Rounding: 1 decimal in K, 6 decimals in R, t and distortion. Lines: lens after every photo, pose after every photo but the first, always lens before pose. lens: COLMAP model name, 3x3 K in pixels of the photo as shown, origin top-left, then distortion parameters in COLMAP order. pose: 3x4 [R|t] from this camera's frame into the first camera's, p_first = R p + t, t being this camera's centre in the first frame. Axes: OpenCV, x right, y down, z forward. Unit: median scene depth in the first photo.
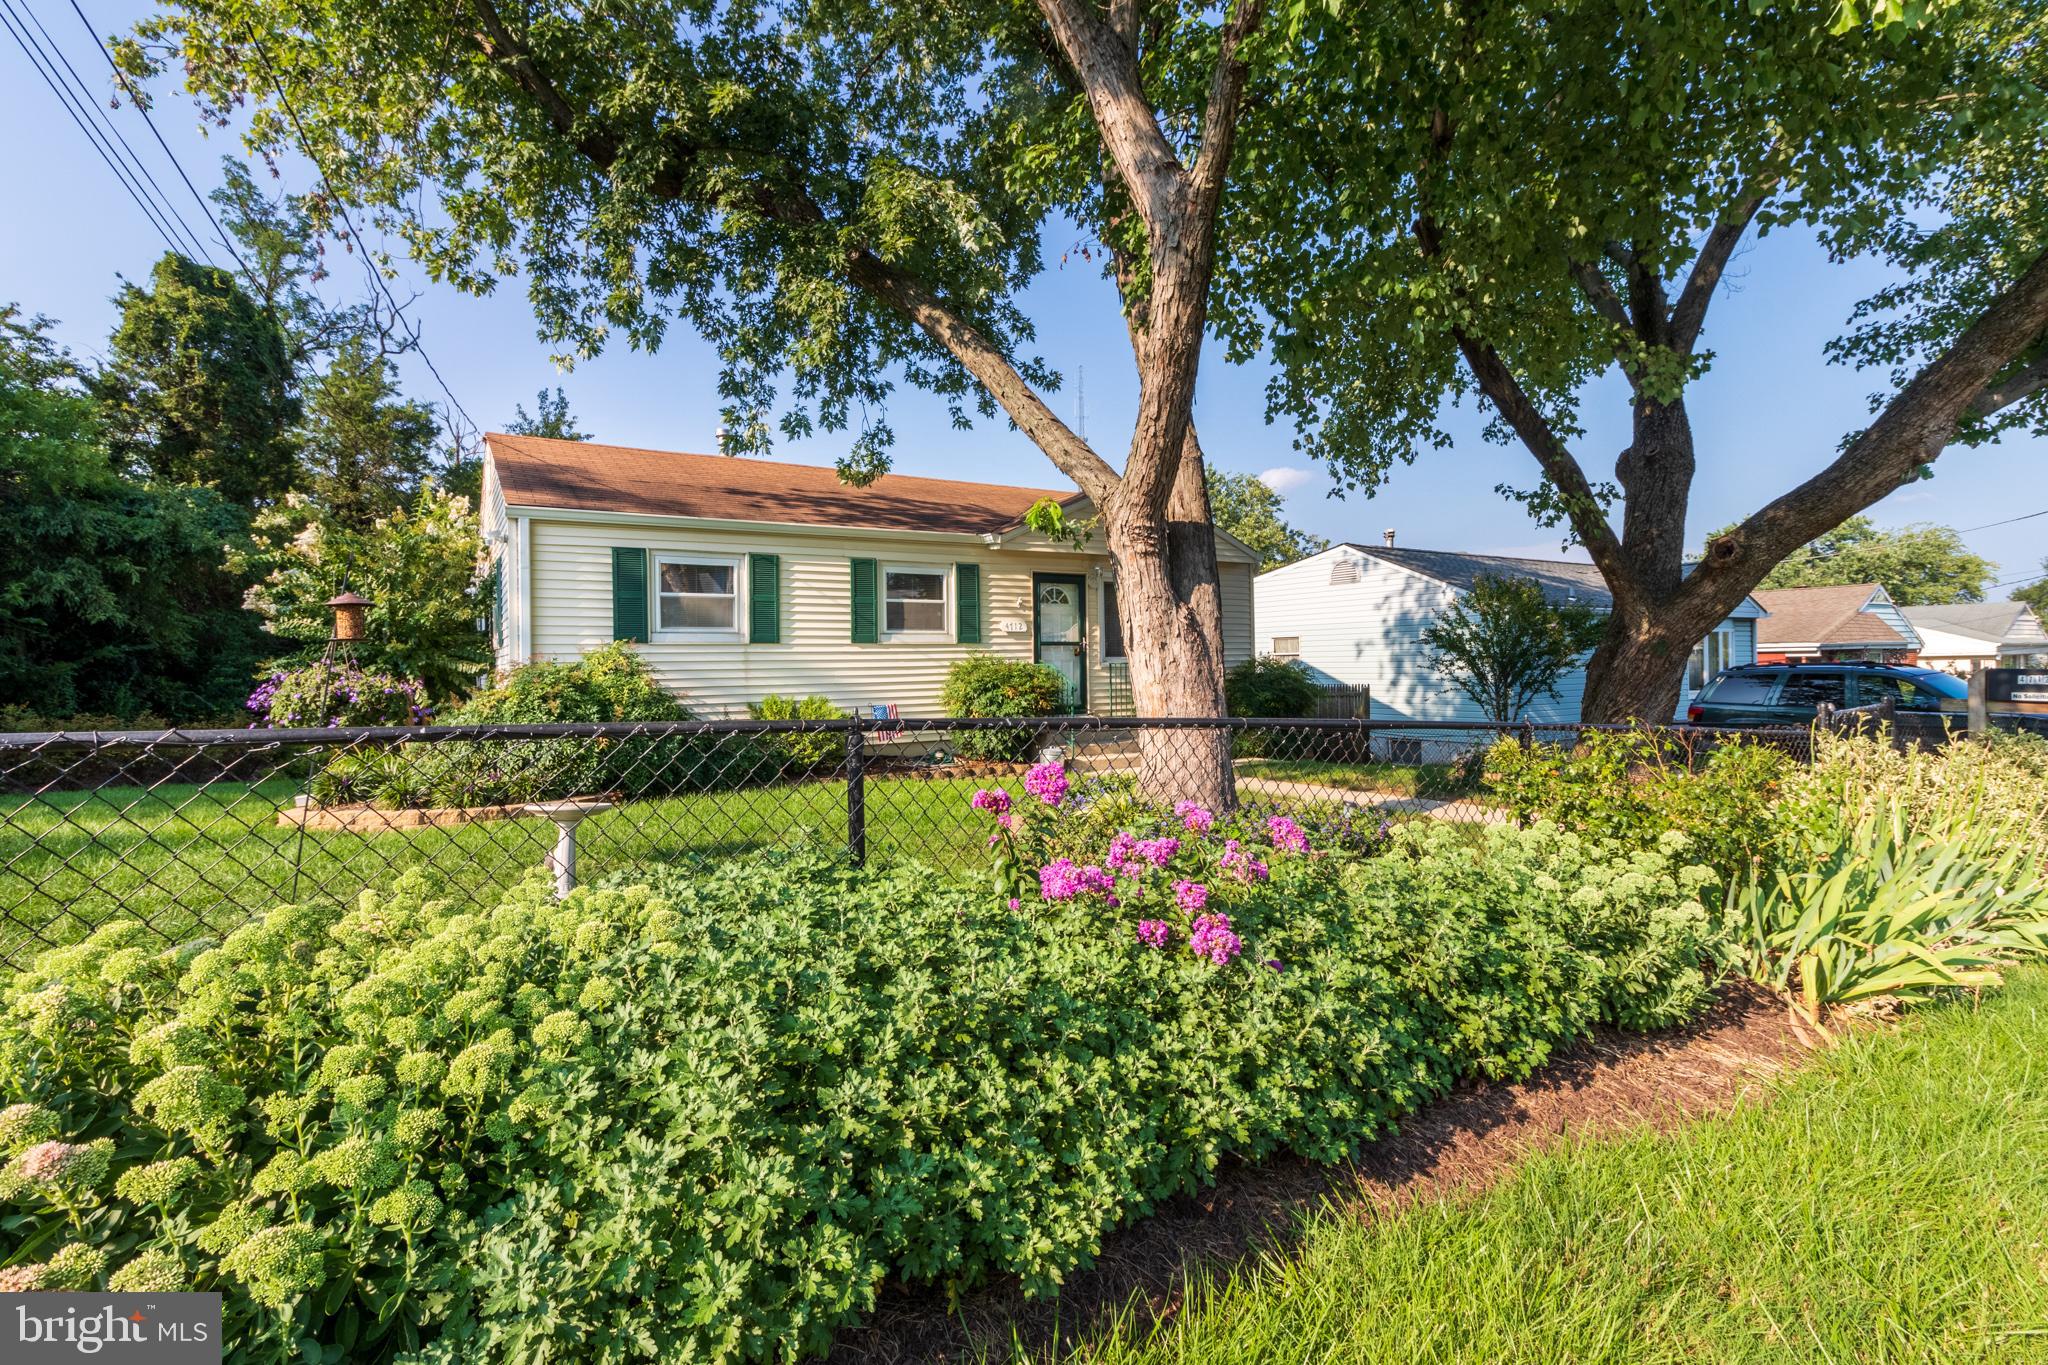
lens RADIAL K [[942.9, 0, 1023.5], [0, 942.9, 670.9], [0, 0, 1]] dist [0.000979, 0.000238]
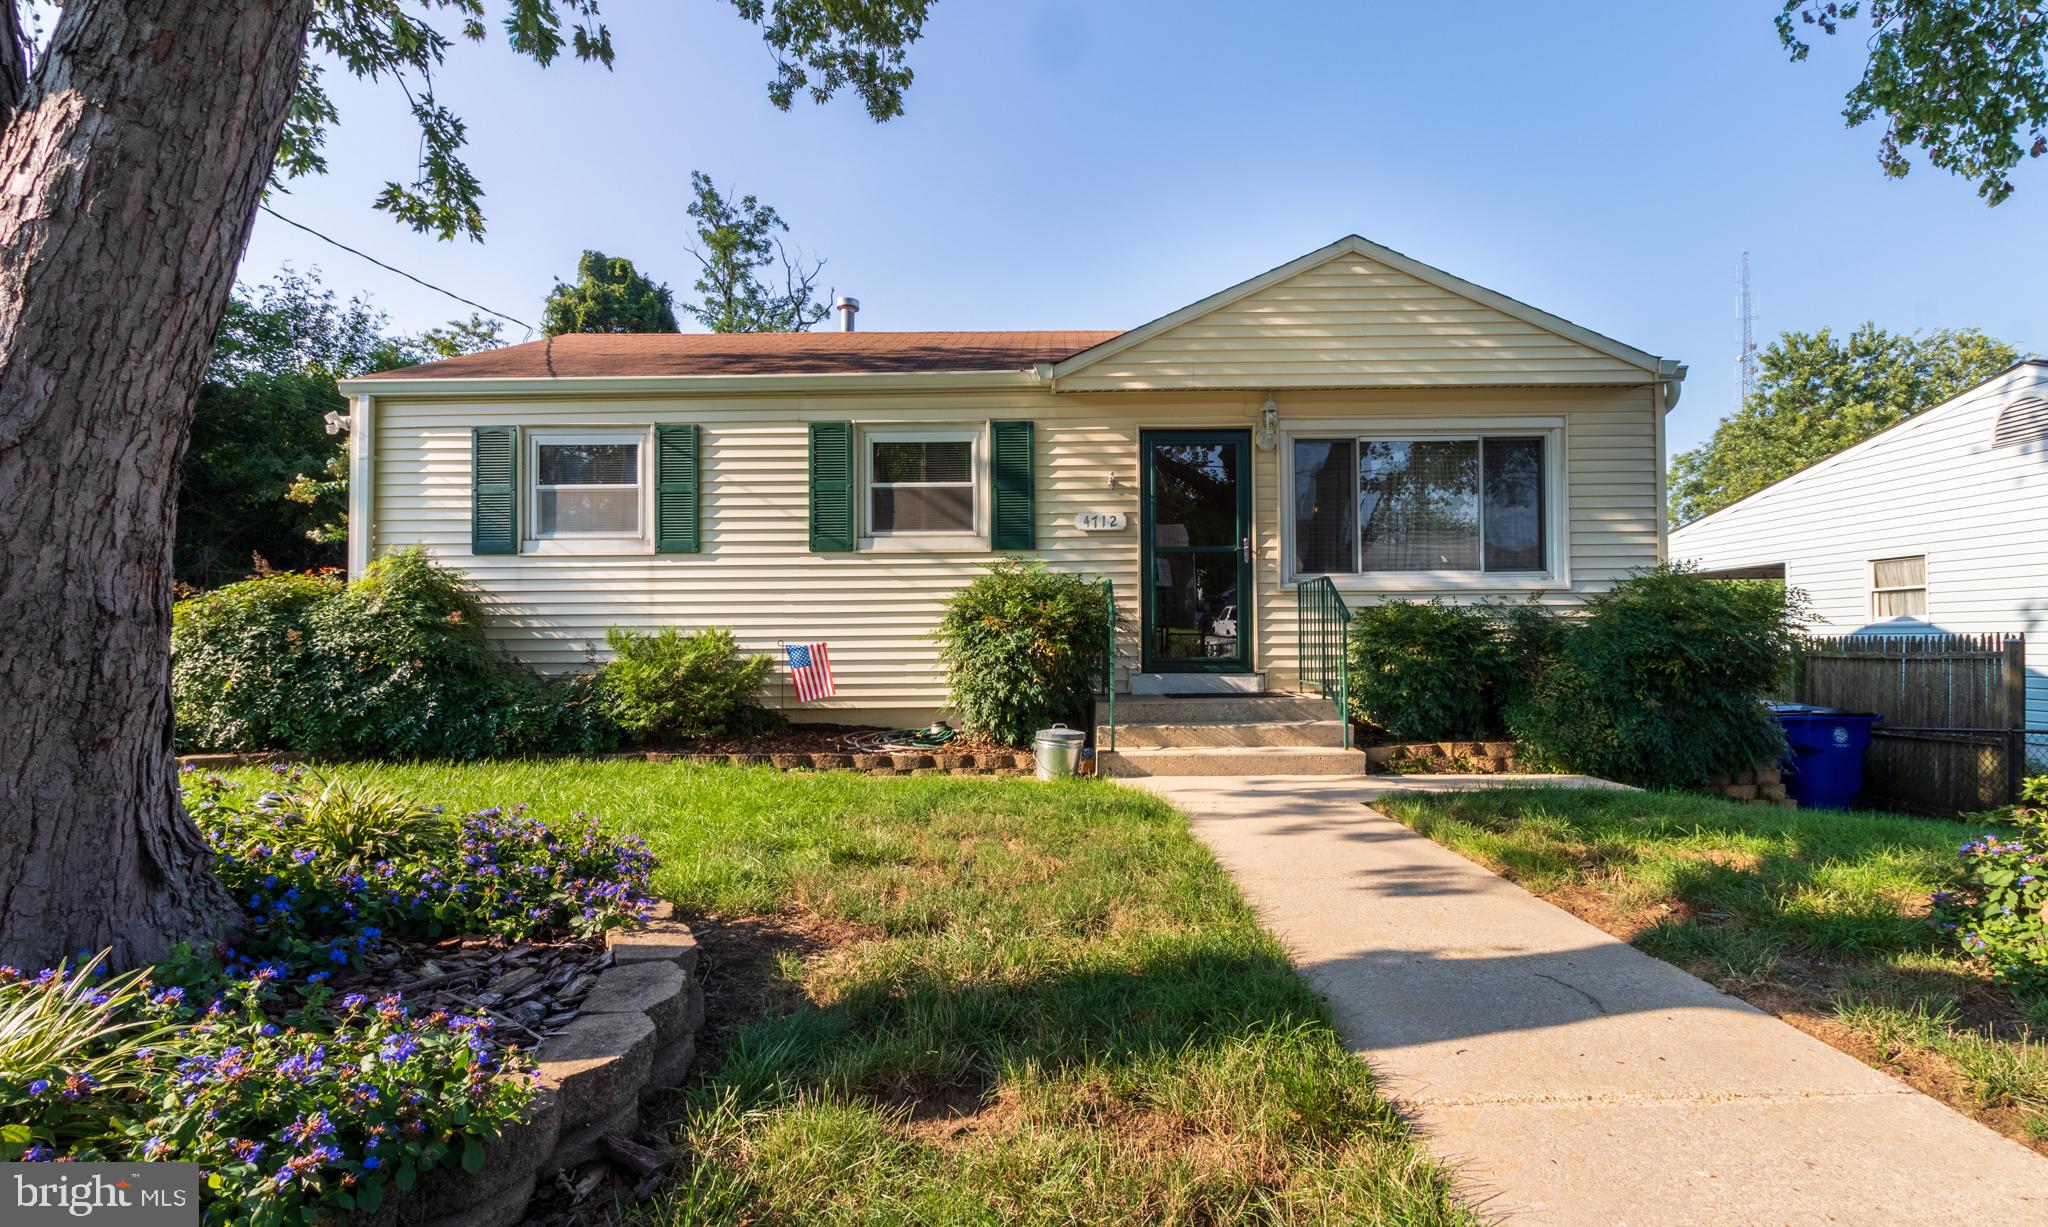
lens RADIAL K [[1005.4, 0, 1025.1], [0, 1005.4, 623.9], [0, 0, 1]] dist [-0.000921, -0.000086]
pose [[0.836113, -0.001603, -0.548555, 0.321589], [-0.010941, 0.999748, -0.019597, 0.031907], [0.548448, 0.022387, 0.835885, 0.485779]]
